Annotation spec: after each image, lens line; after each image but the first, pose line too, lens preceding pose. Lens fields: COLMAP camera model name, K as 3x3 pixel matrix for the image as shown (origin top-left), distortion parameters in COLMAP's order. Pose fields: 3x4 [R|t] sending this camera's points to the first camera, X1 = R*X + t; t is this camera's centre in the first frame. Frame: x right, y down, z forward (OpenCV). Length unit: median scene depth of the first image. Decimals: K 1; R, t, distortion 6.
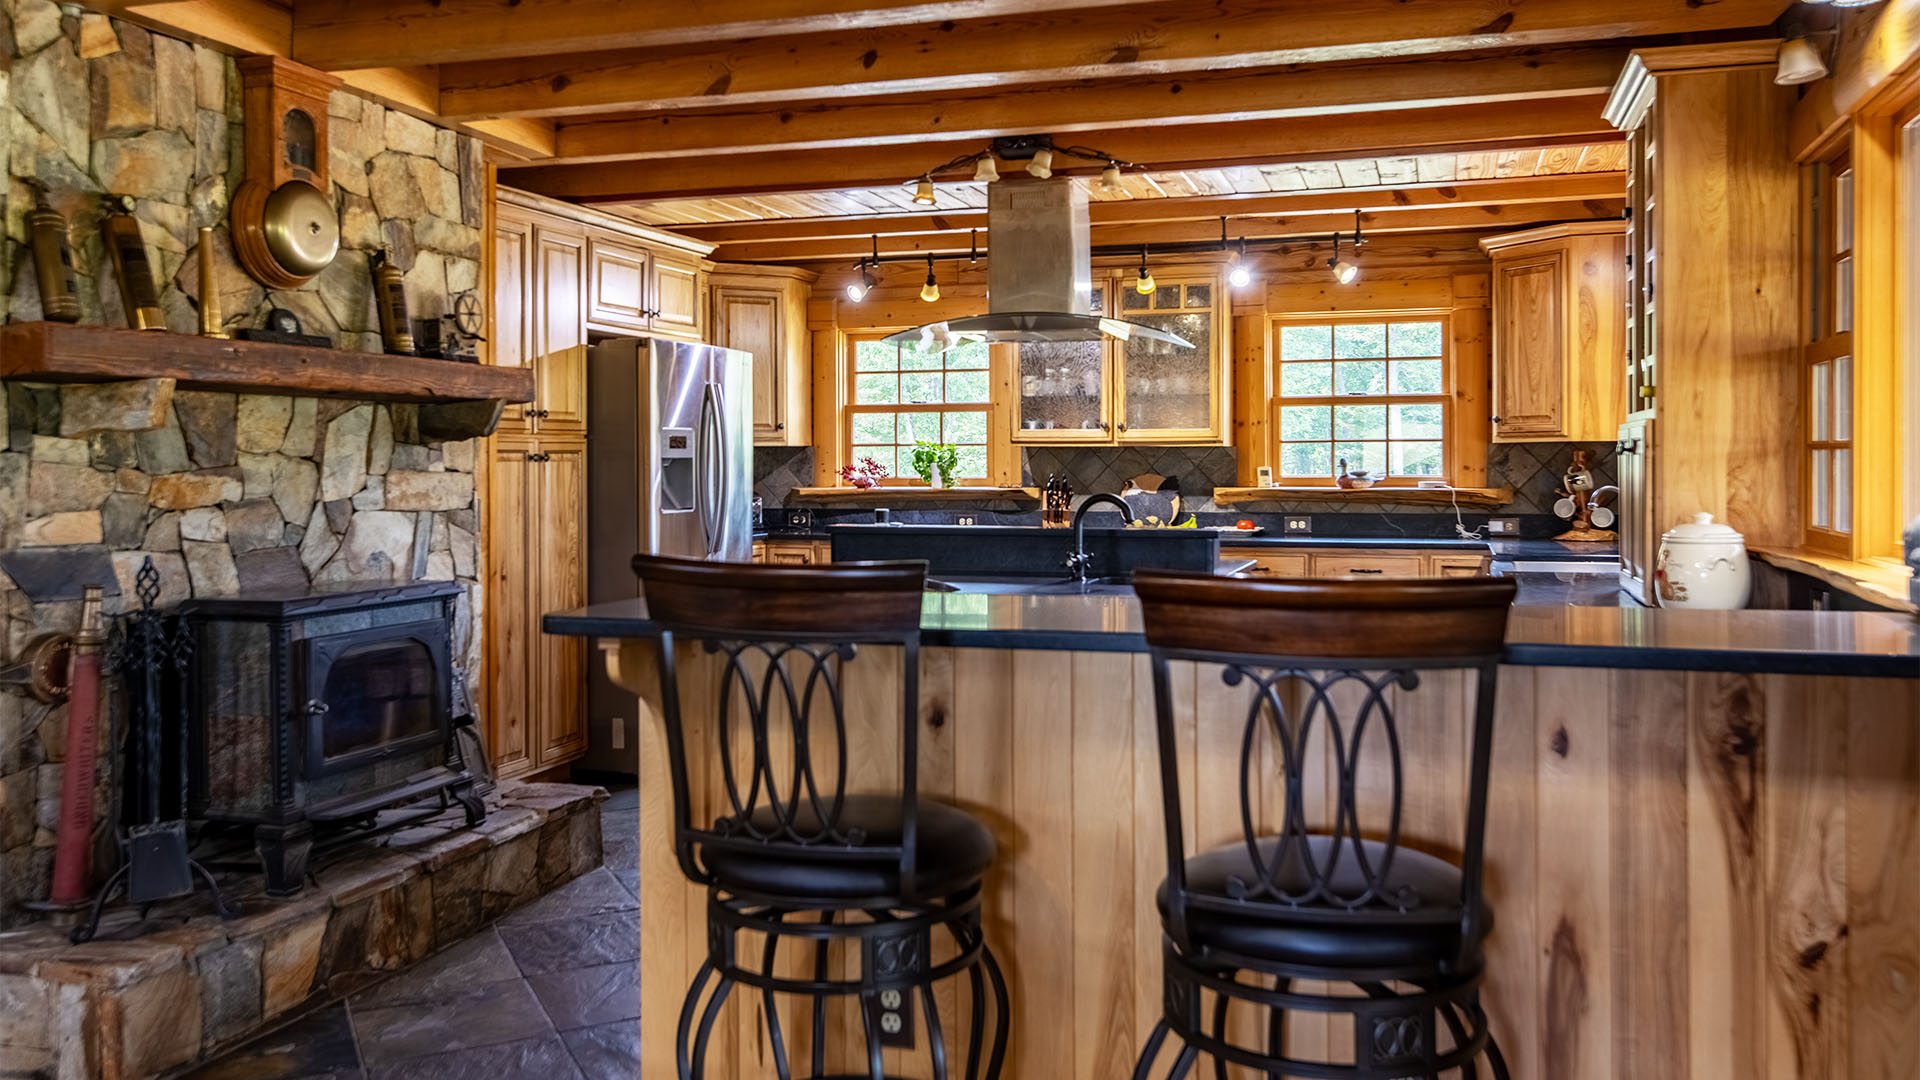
lens RADIAL K [[1458.3, 0, 972.8], [0, 1458.3, 500.6], [0, 0, 1]] dist [0.006780, 0.006380]
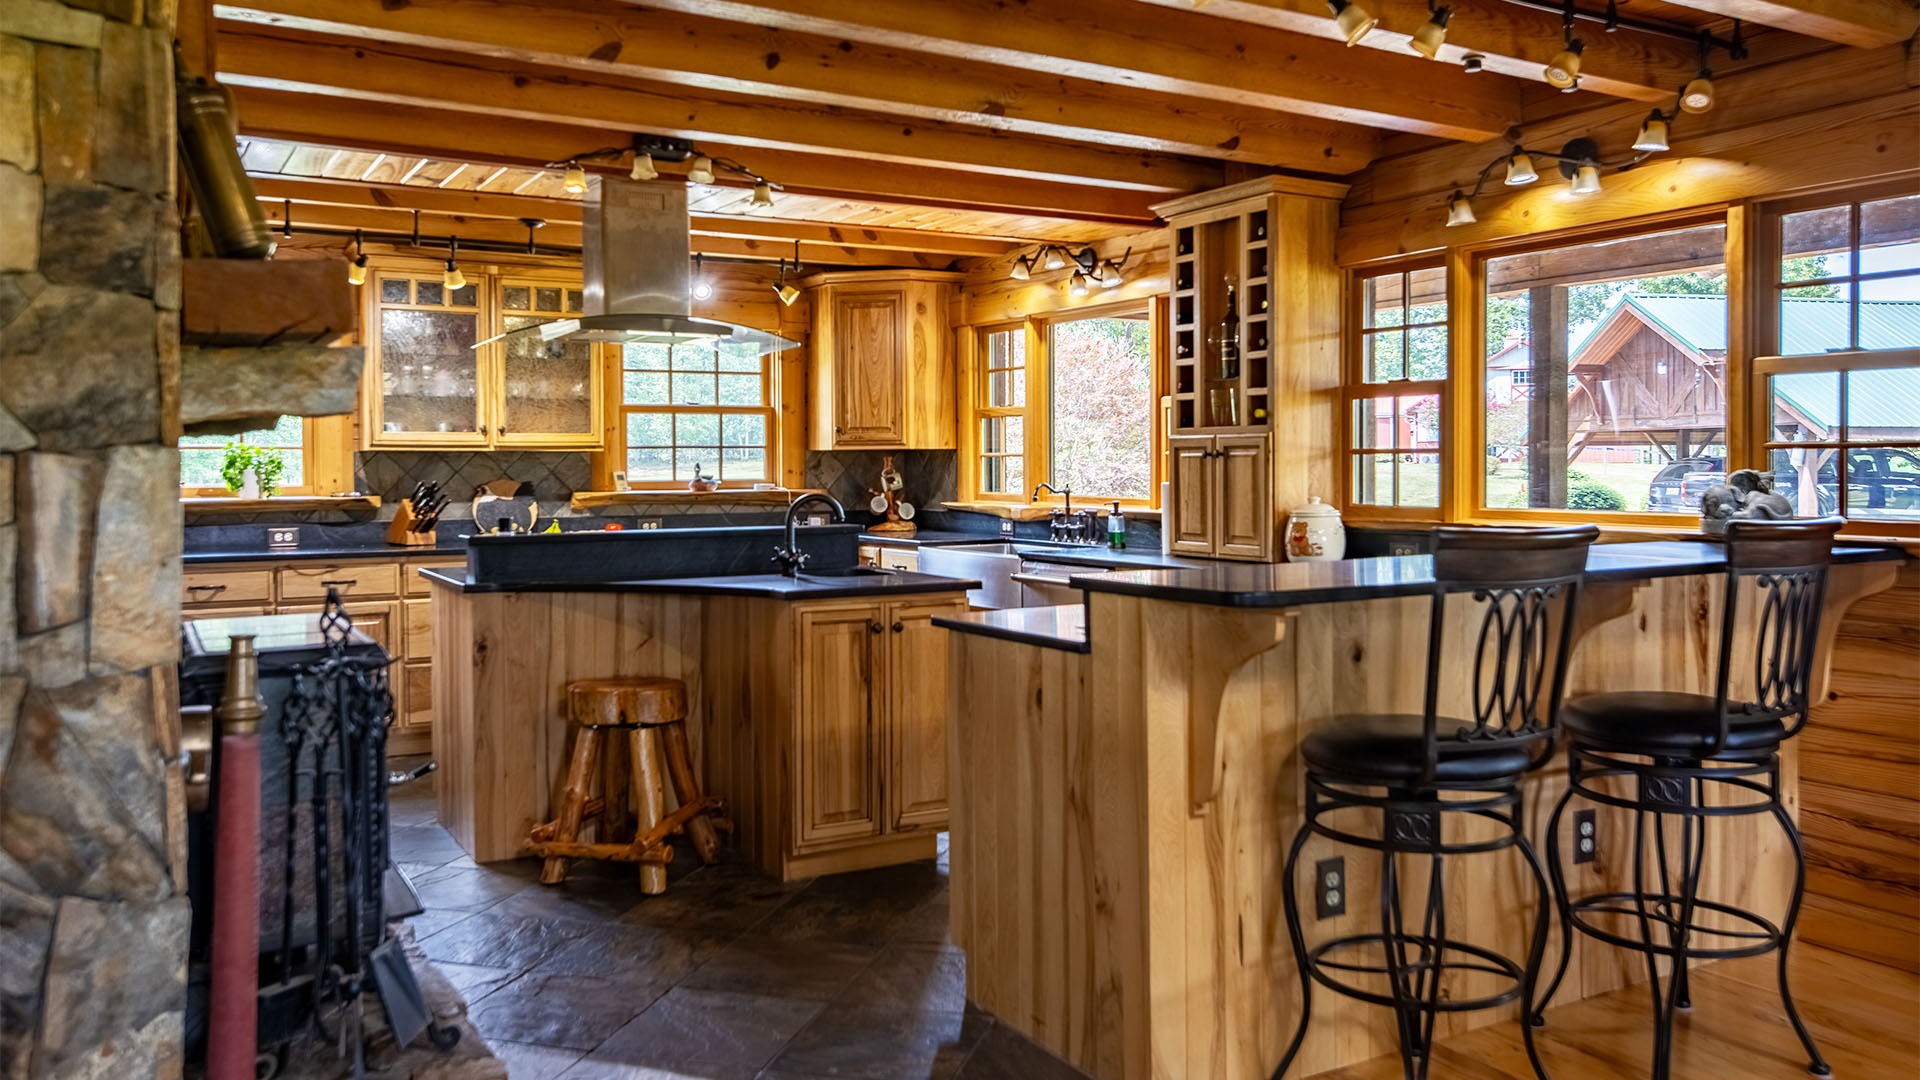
lens RADIAL K [[1458.3, 0, 962.7], [0, 1458.3, 524.3], [0, 0, 1]] dist [0.006780, 0.006380]
pose [[0.679382, -0.030209, 0.733162, -0.445157], [0.023411, 0.999536, 0.019492, -0.000428], [-0.733411, 0.003922, 0.679774, 0.137162]]
